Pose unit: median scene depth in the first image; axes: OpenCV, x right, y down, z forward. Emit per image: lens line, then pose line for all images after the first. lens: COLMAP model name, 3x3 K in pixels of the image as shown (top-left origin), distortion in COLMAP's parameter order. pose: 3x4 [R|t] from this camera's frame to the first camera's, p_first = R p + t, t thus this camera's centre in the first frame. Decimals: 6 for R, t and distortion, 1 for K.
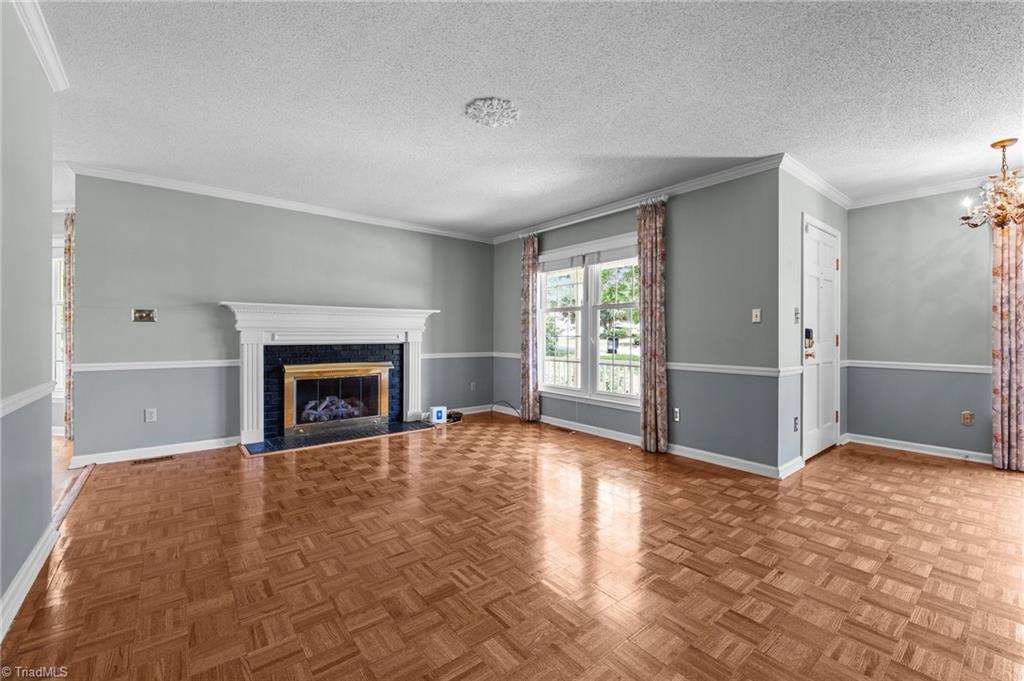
lens RADIAL K [[422.4, 0, 510.5], [0, 422.4, 333.8], [0, 0, 1]] dist [0.000467, 0.000087]
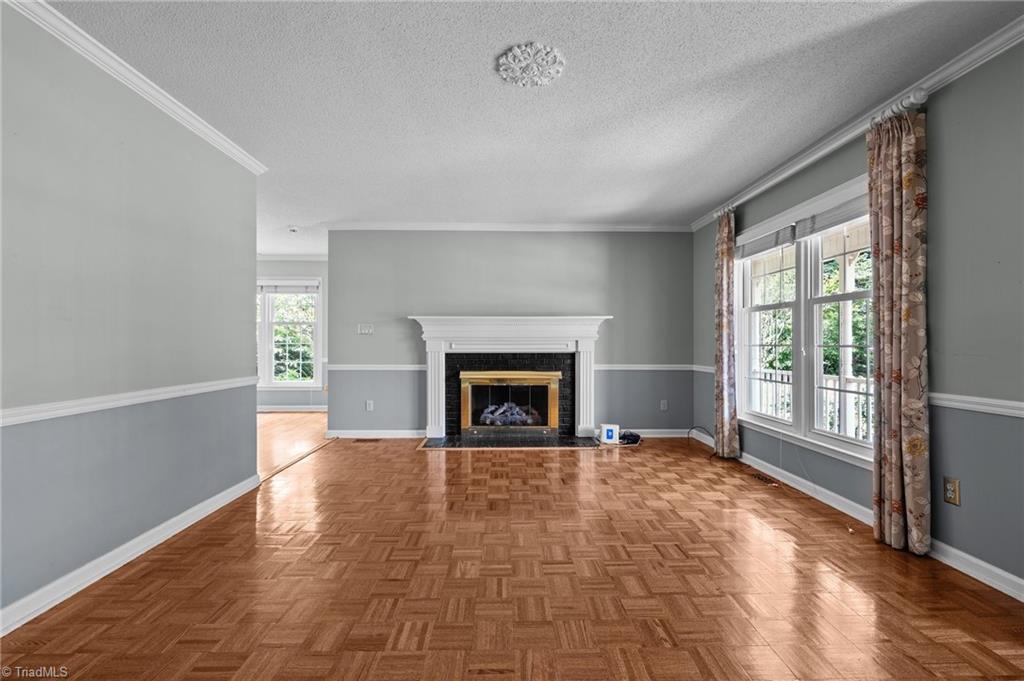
lens RADIAL K [[419.7, 0, 512.0], [0, 419.7, 340.5], [0, 0, 1]] dist [-0.001879, -0.000169]
pose [[0.789955, -0.006649, -0.613129, 0.248820], [0.002978, 0.999971, -0.007007, 0.001612], [0.613158, 0.003709, 0.789952, 0.210335]]
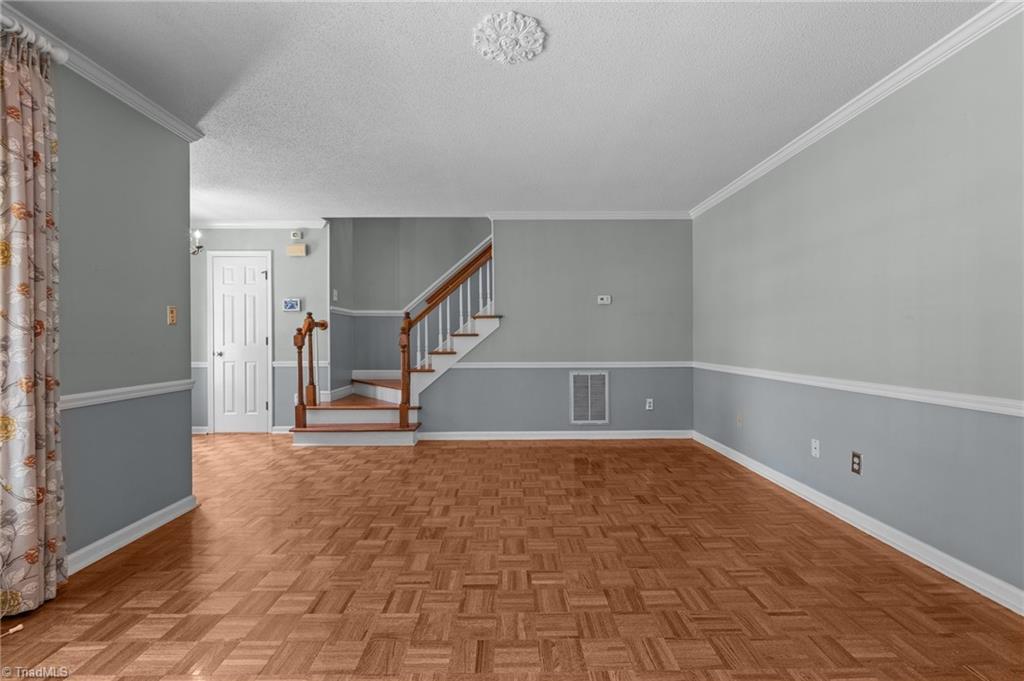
lens RADIAL K [[419.7, 0, 512.0], [0, 419.7, 340.5], [0, 0, 1]] dist [-0.001879, -0.000169]
pose [[-0.784853, -0.004297, 0.619667, -0.302081], [-0.000298, 0.999978, 0.006556, -0.000943], [-0.619682, 0.004961, -0.784837, 0.946296]]
